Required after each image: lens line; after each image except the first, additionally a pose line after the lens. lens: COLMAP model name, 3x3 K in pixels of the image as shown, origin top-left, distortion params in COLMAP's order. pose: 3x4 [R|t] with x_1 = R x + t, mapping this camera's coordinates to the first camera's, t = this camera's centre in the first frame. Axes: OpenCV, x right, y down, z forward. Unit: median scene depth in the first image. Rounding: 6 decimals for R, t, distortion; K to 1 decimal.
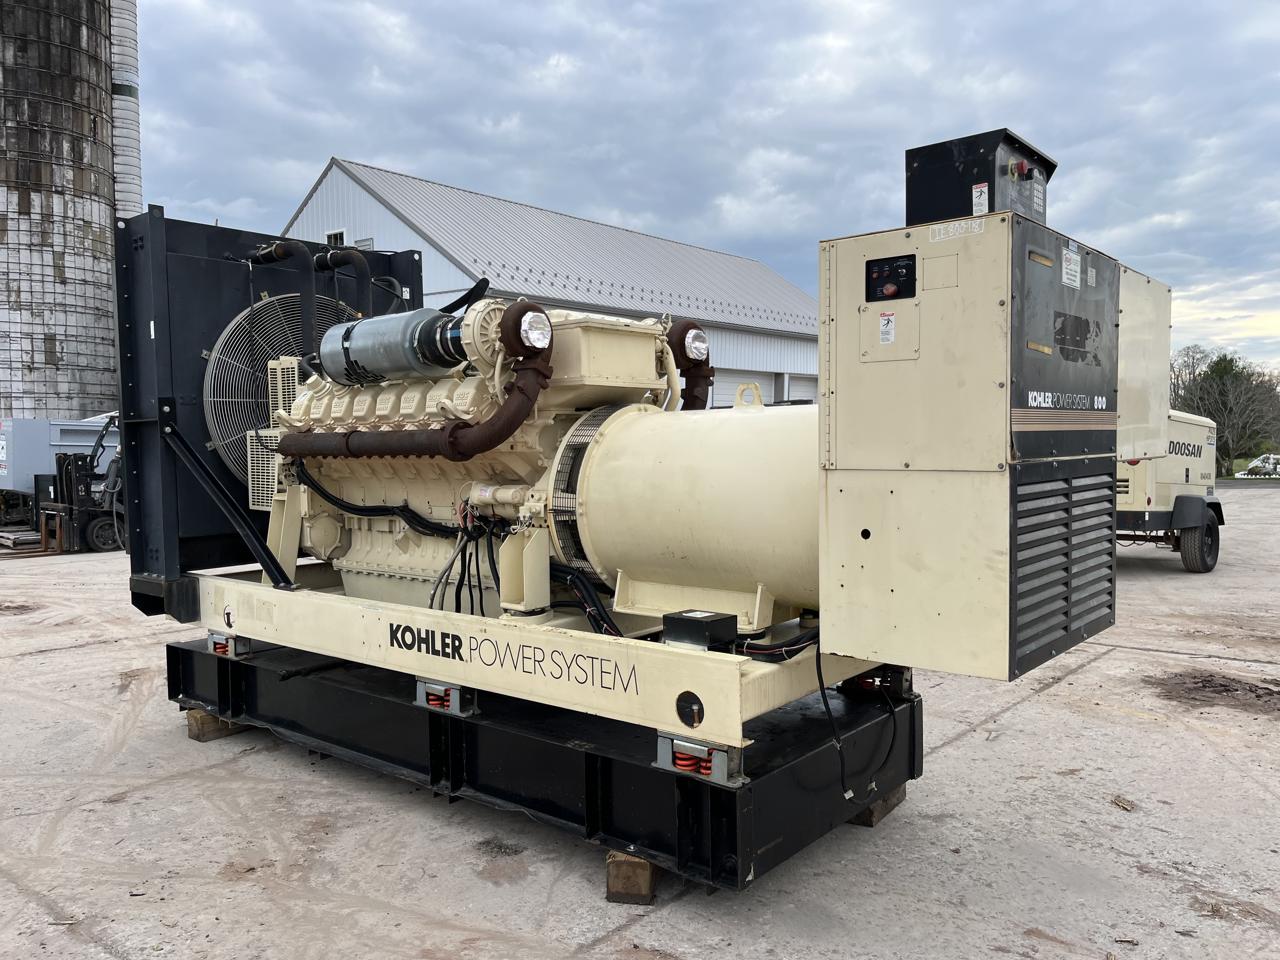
lens RADIAL K [[966.8, 0, 648.0], [0, 966.8, 476.8], [0, 0, 1]] dist [0.081277, -0.110355]
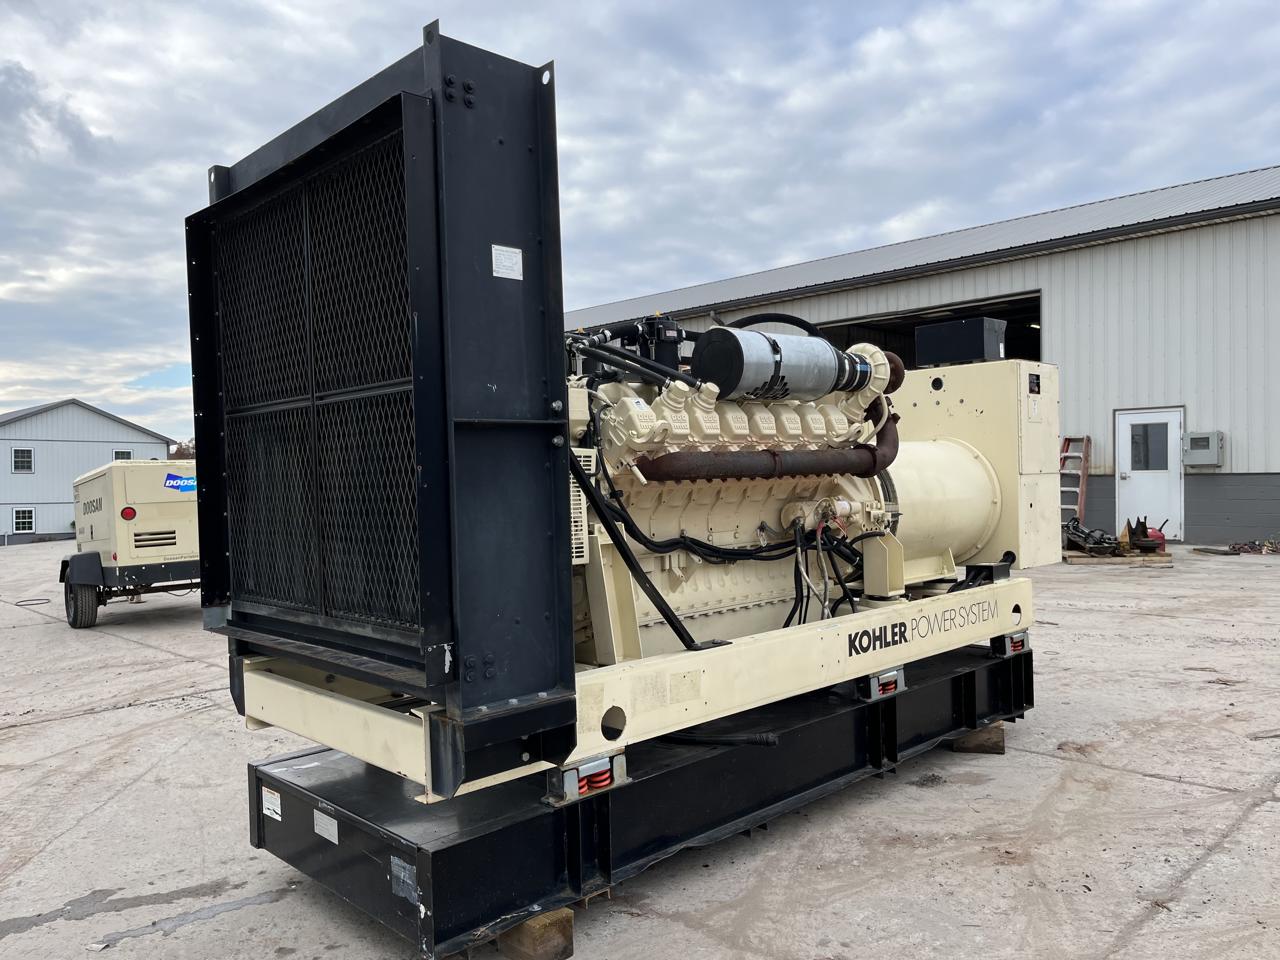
lens RADIAL K [[966.8, 0, 648.0], [0, 966.8, 476.8], [0, 0, 1]] dist [0.081277, -0.110355]
pose [[0.111476, 0.007925, 0.993736, -1.365714], [0.065415, 0.997741, -0.015295, -0.016508], [-0.991612, 0.066710, 0.110706, 1.121485]]
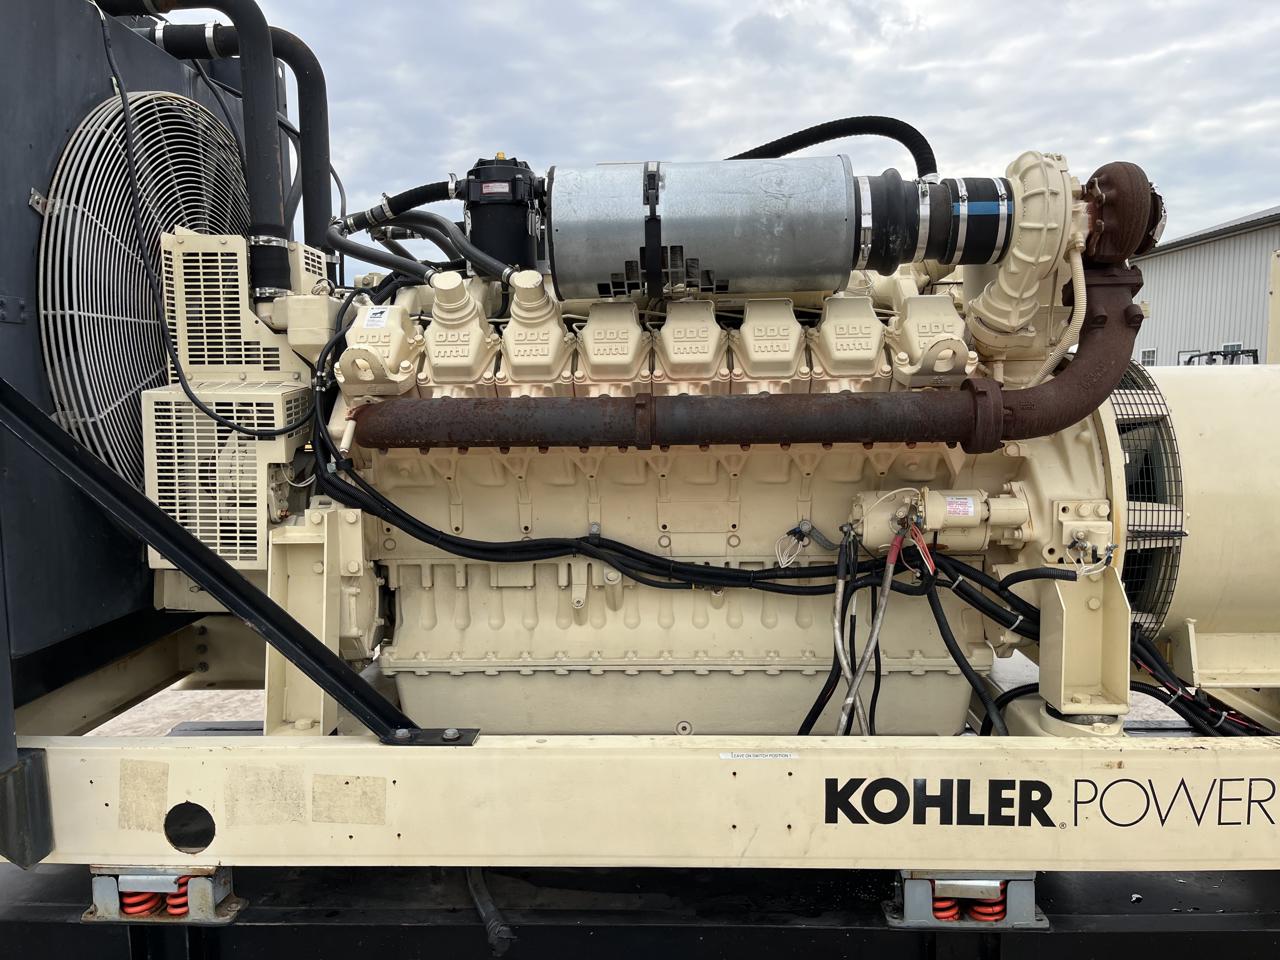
lens RADIAL K [[966.8, 0, 648.0], [0, 966.8, 476.8], [0, 0, 1]] dist [0.081277, -0.110355]
pose [[0.790776, -0.044048, 0.610518, -0.659410], [0.021113, 0.998777, 0.044713, -0.030649], [-0.611741, -0.022469, 0.790739, 0.682632]]
